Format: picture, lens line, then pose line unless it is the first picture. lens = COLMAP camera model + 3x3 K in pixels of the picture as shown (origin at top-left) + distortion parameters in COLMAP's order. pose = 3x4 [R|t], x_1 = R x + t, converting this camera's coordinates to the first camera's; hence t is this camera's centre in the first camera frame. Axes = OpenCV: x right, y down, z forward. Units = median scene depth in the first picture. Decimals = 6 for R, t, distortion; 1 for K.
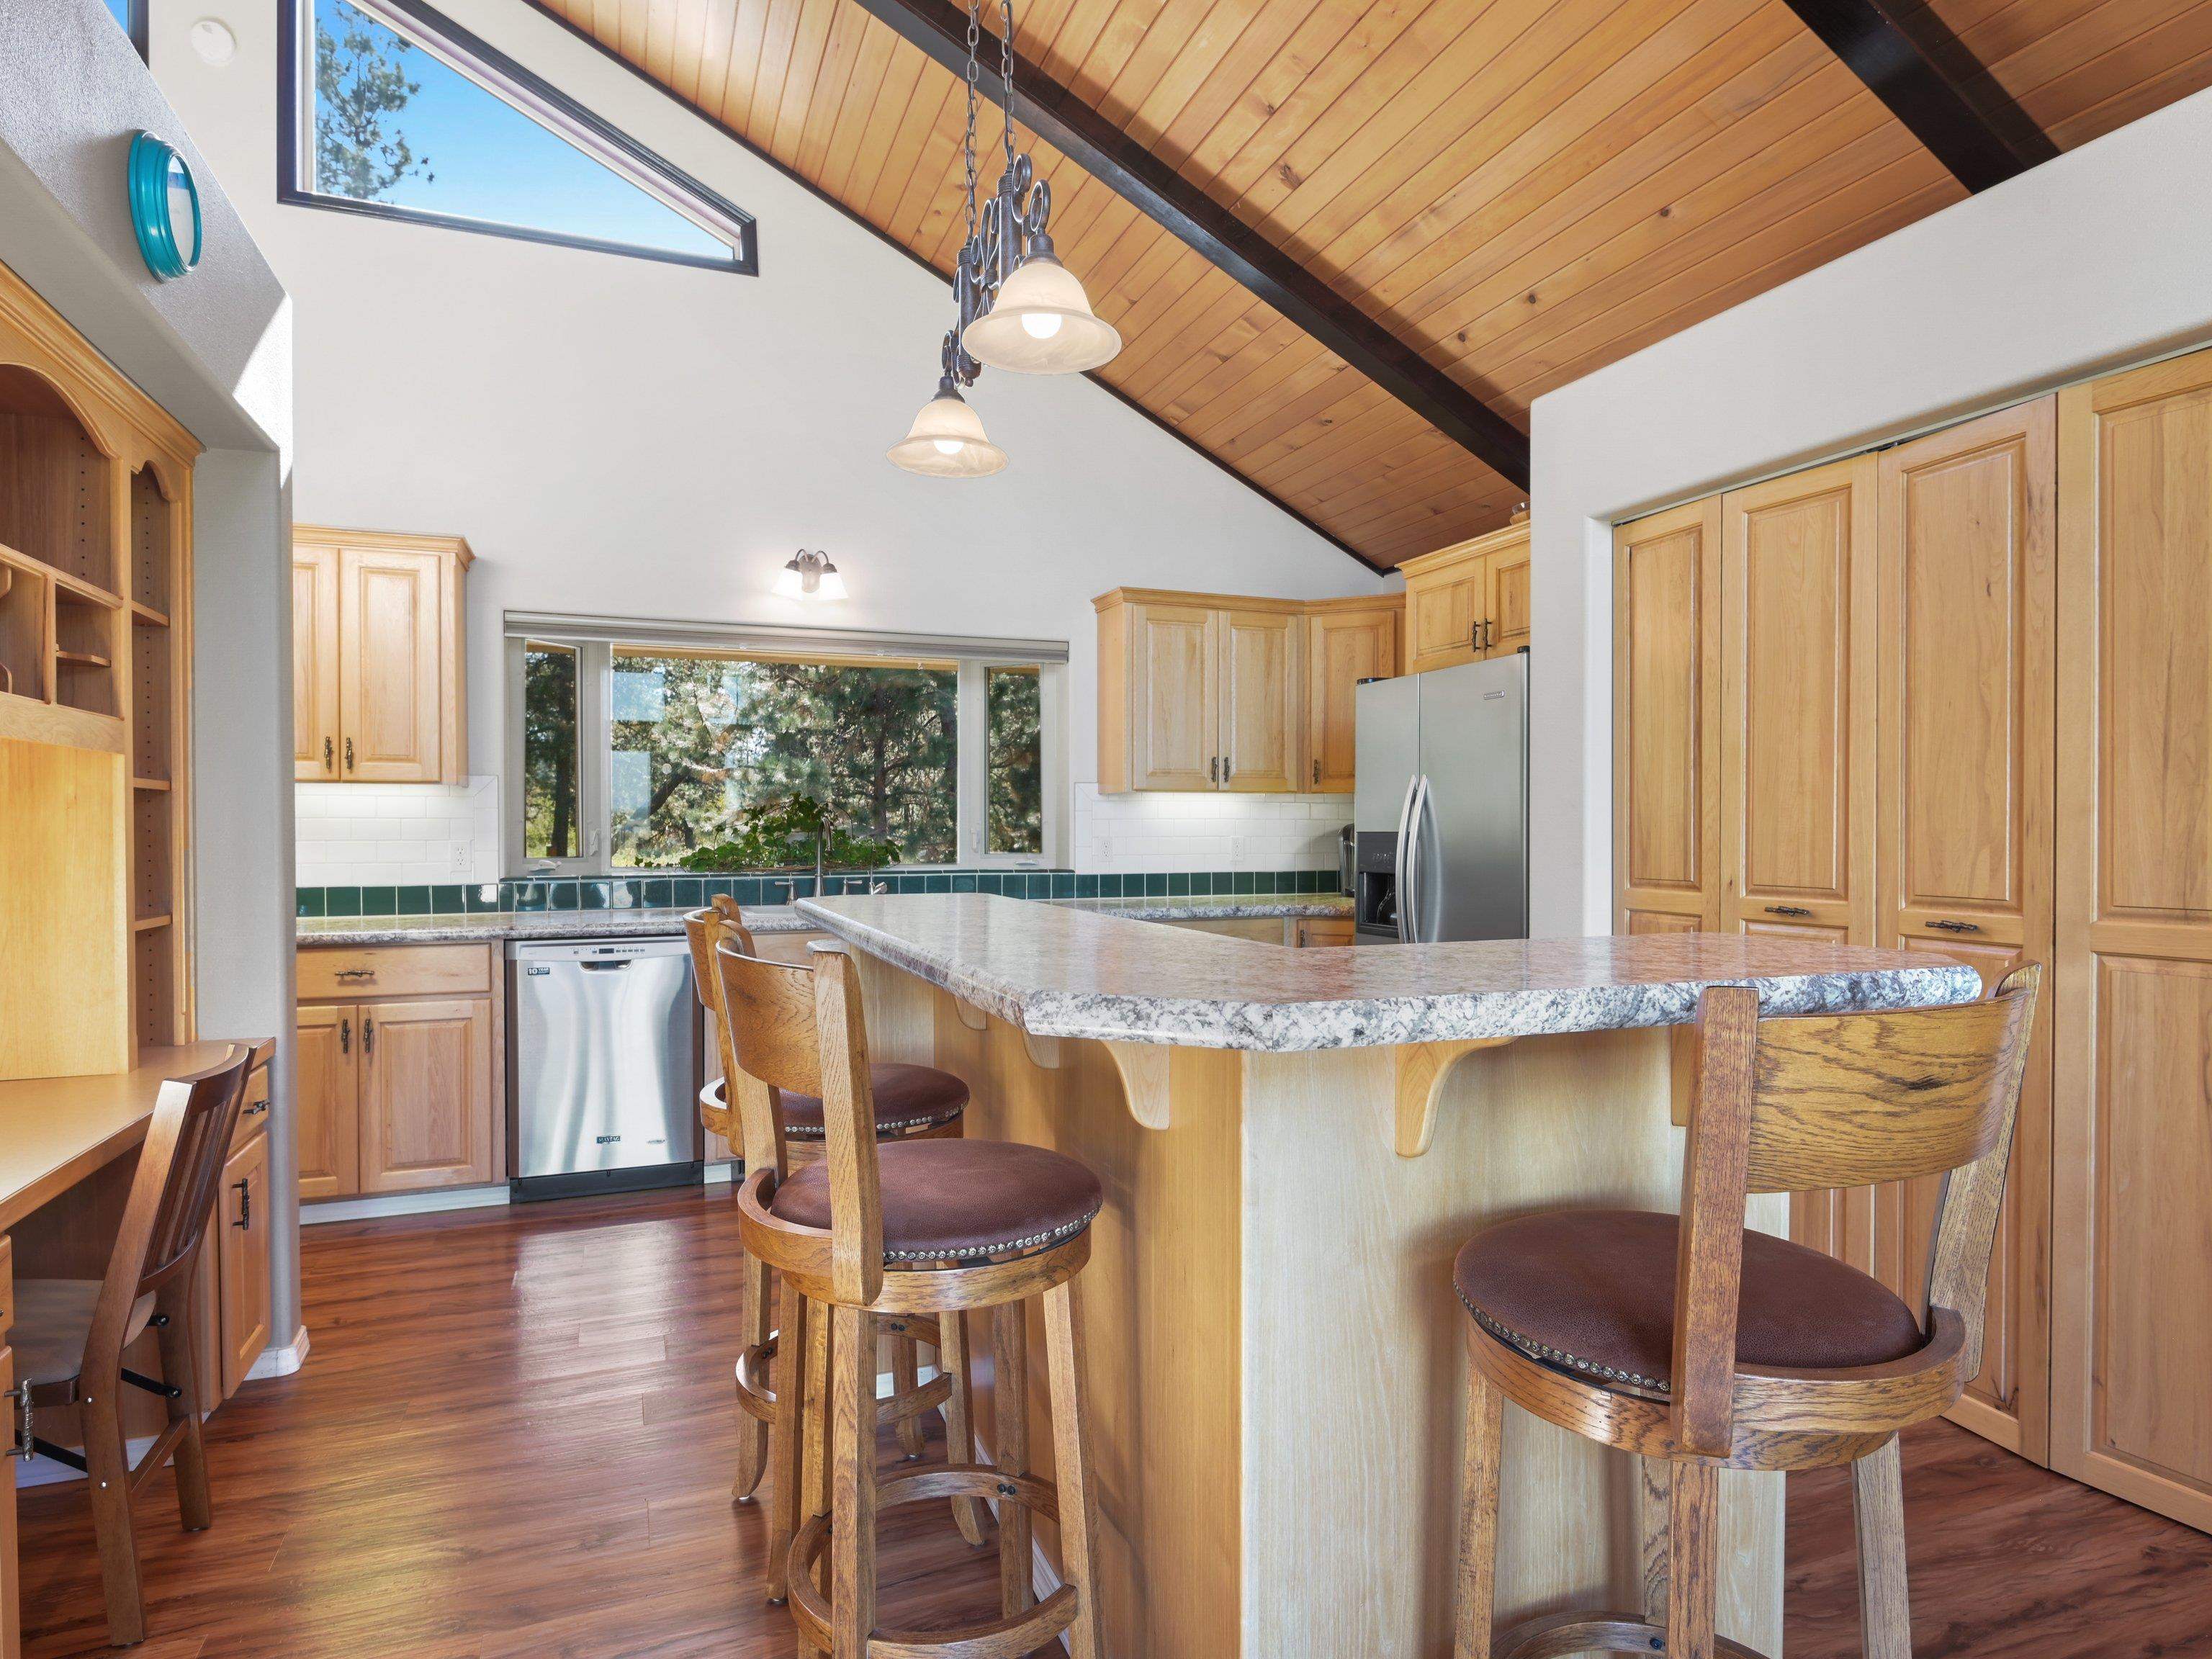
lens RADIAL K [[1201.1, 0, 1103.9], [0, 1201.1, 831.0], [0, 0, 1]] dist [-0.004067, -0.000543]
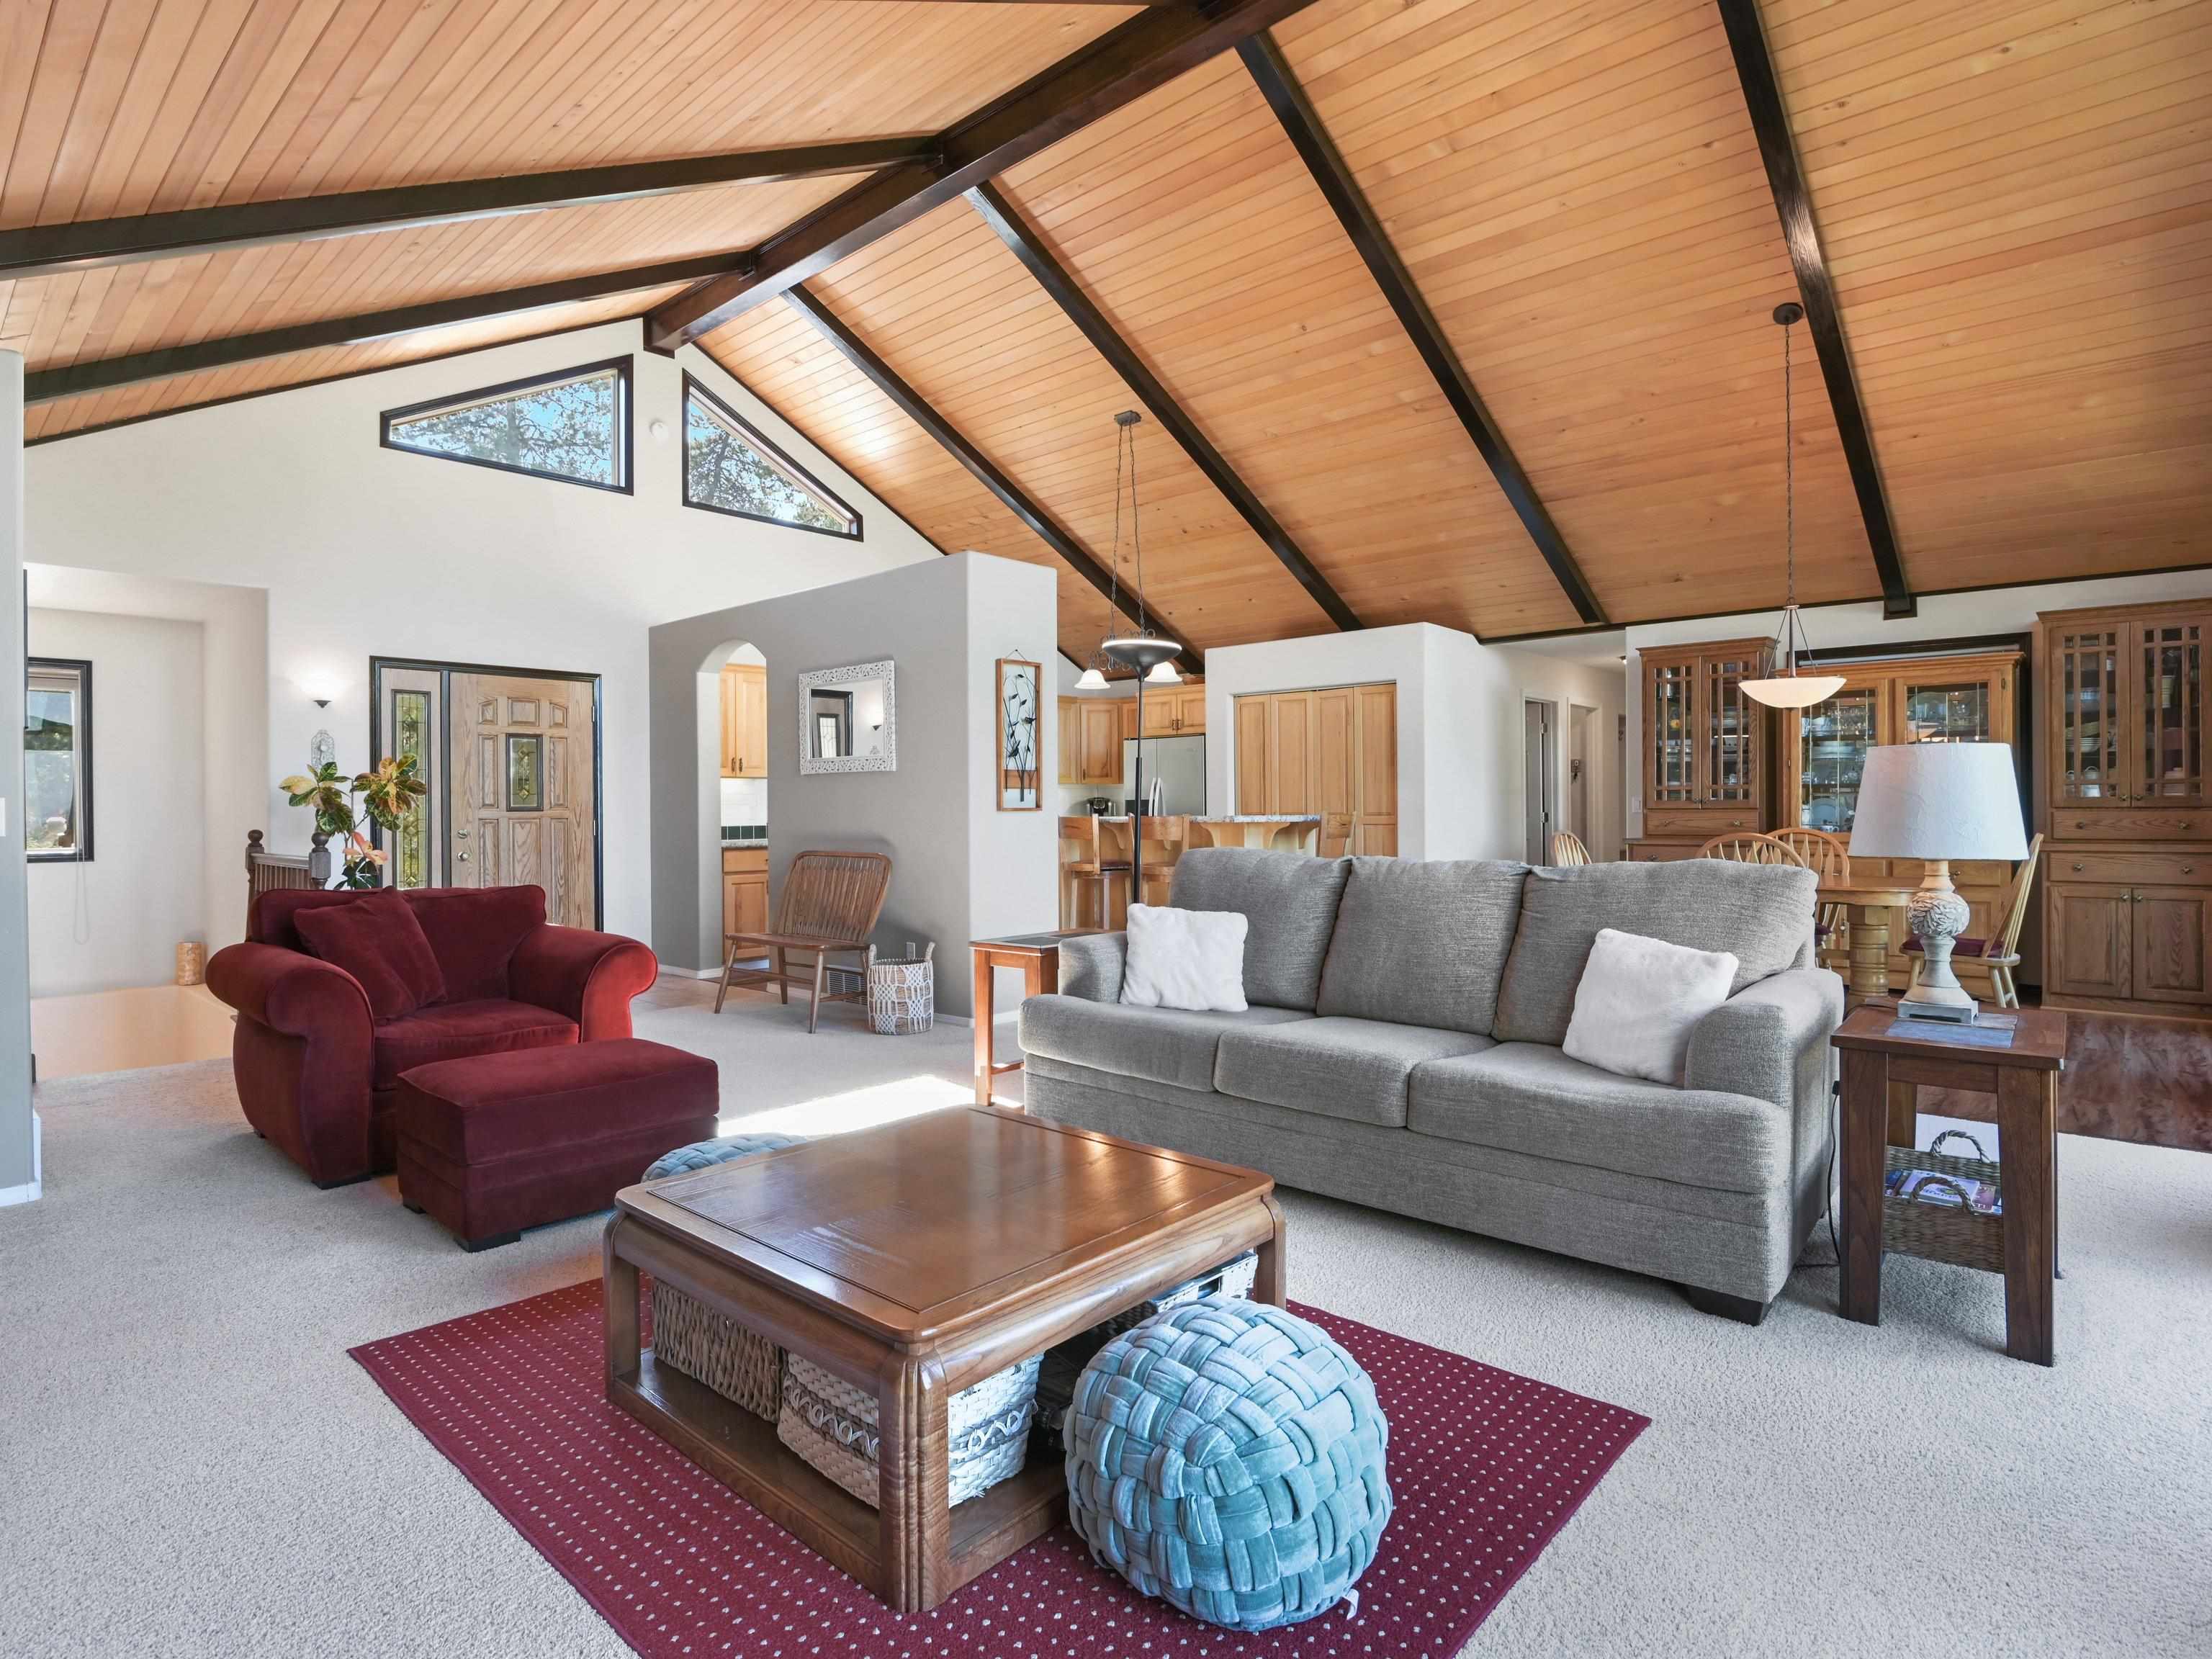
lens RADIAL K [[1167.7, 0, 1106.6], [0, 1167.7, 816.4], [0, 0, 1]] dist [-0.022360, -0.007004]
pose [[0.898623, -0.004250, 0.438702, -0.996550], [0.004798, 0.999988, -0.000142, 0.033451], [-0.438696, 0.002232, 0.898633, -1.285042]]
